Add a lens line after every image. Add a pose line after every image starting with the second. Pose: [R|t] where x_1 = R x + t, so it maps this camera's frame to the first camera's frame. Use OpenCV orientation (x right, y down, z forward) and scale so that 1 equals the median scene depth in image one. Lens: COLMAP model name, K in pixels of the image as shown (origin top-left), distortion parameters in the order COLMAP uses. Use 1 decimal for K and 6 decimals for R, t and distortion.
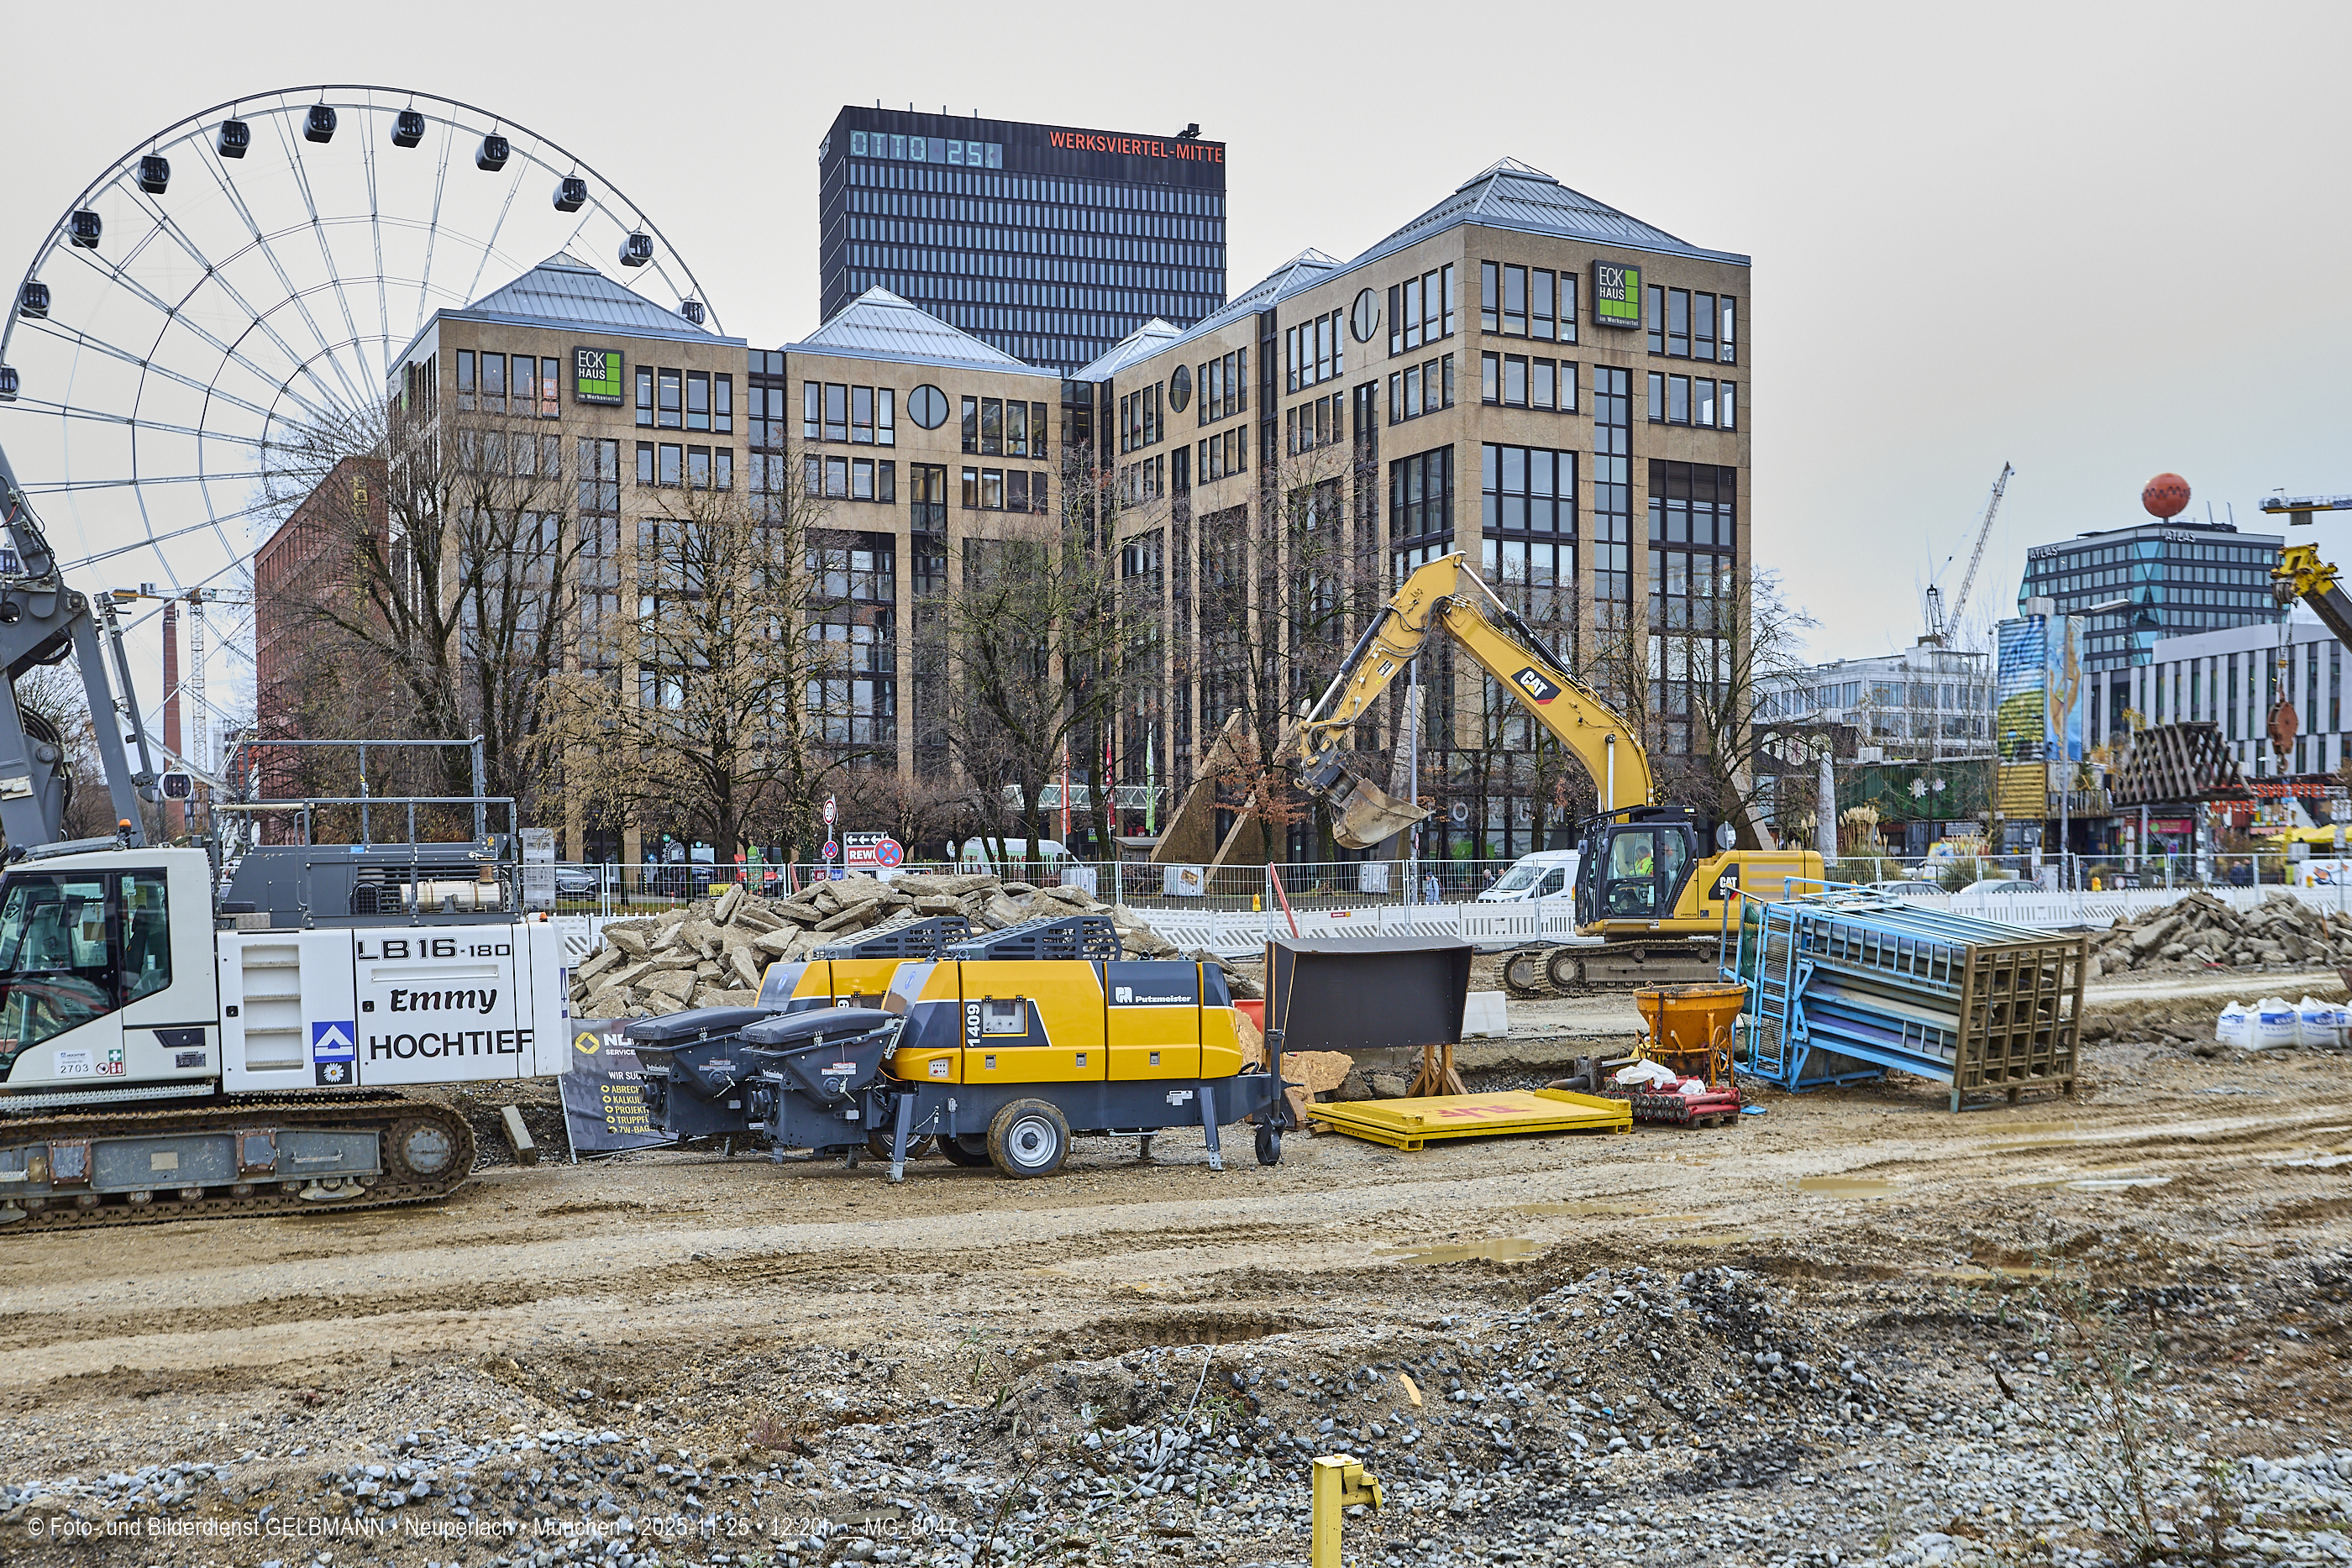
lens RADIAL K [[2322.1, 0, 1154.1], [0, 2322.1, 996.6], [0, 0, 1]] dist [-0.066014, 0.084063]
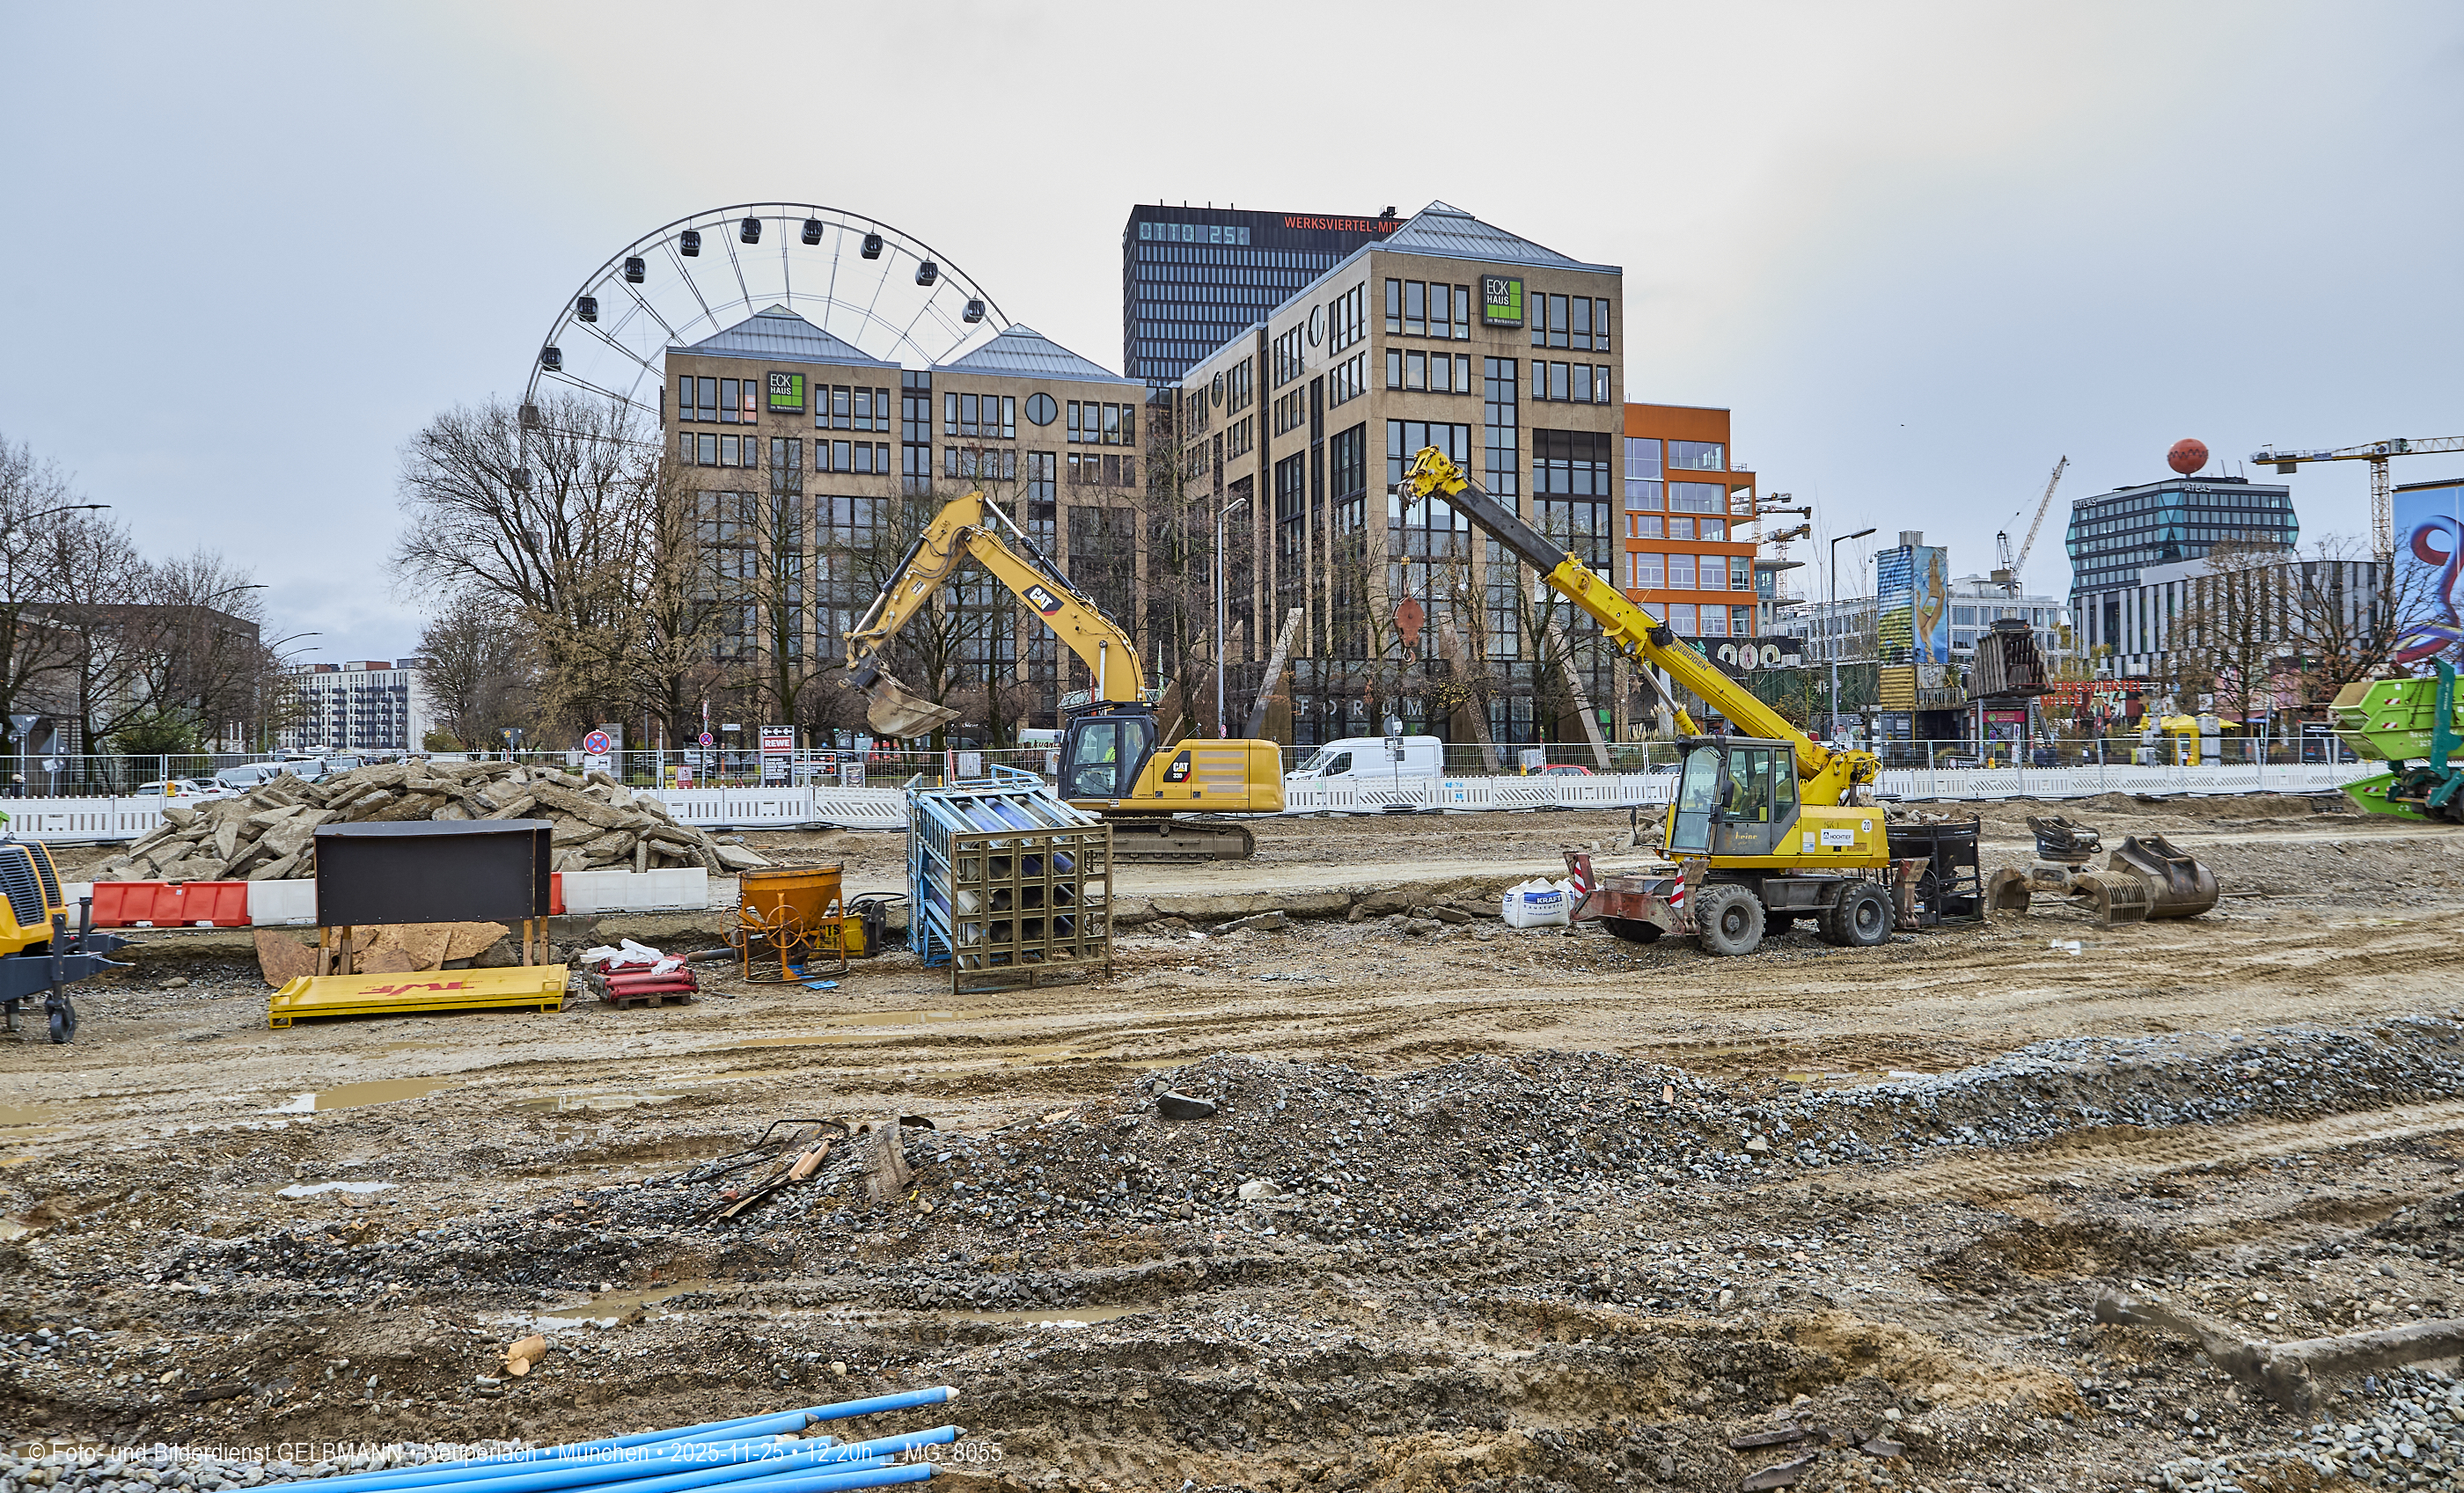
lens RADIAL K [[1673.8, 0, 1183.1], [0, 1673.8, 745.6], [0, 0, 1]] dist [-0.001505, -0.002296]
pose [[0.989019, -0.000694, -0.147786, 0.163105], [-0.007875, 0.998321, -0.057388, -0.005410], [0.147578, 0.057922, 0.987353, 0.077899]]
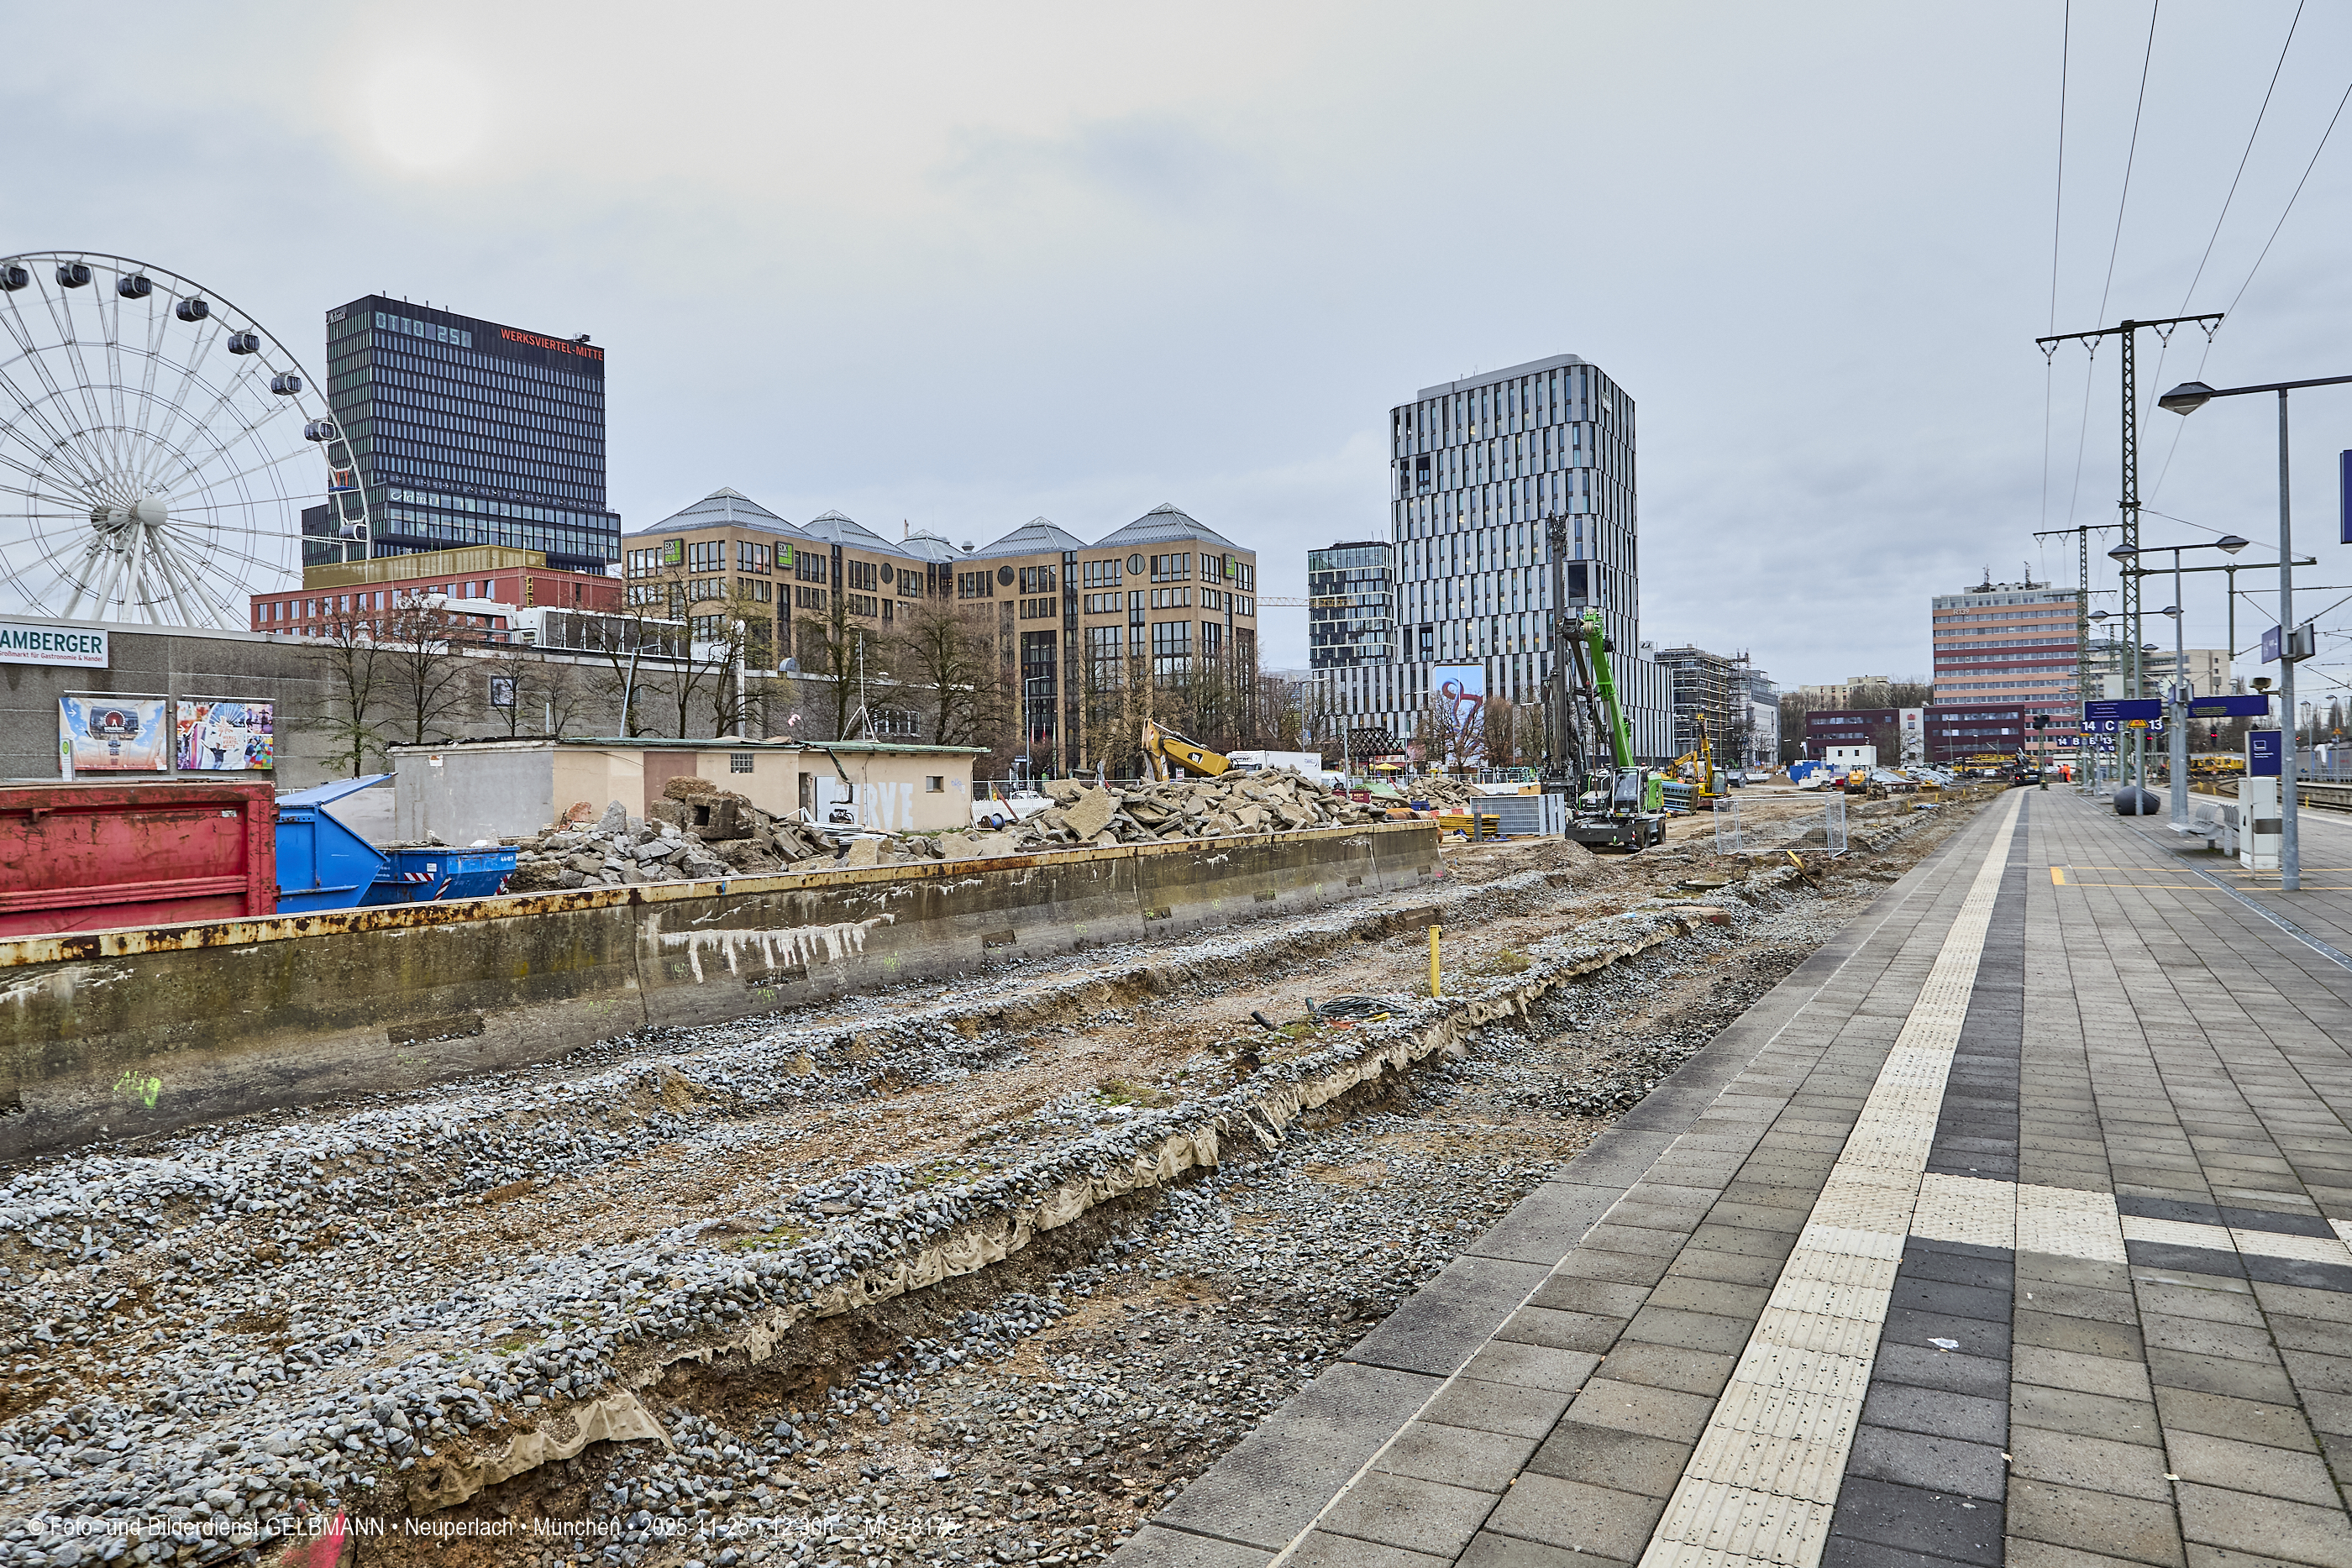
lens RADIAL K [[1592.3, 0, 1176.0], [0, 1592.3, 784.0], [0, 0, 1]] dist [-0.019408, 0.001420]
pose [[0.825273, -0.006016, 0.564702, -0.214616], [0.040759, 0.997970, -0.048936, 0.008718], [-0.563261, 0.063402, 0.823843, -0.113454]]
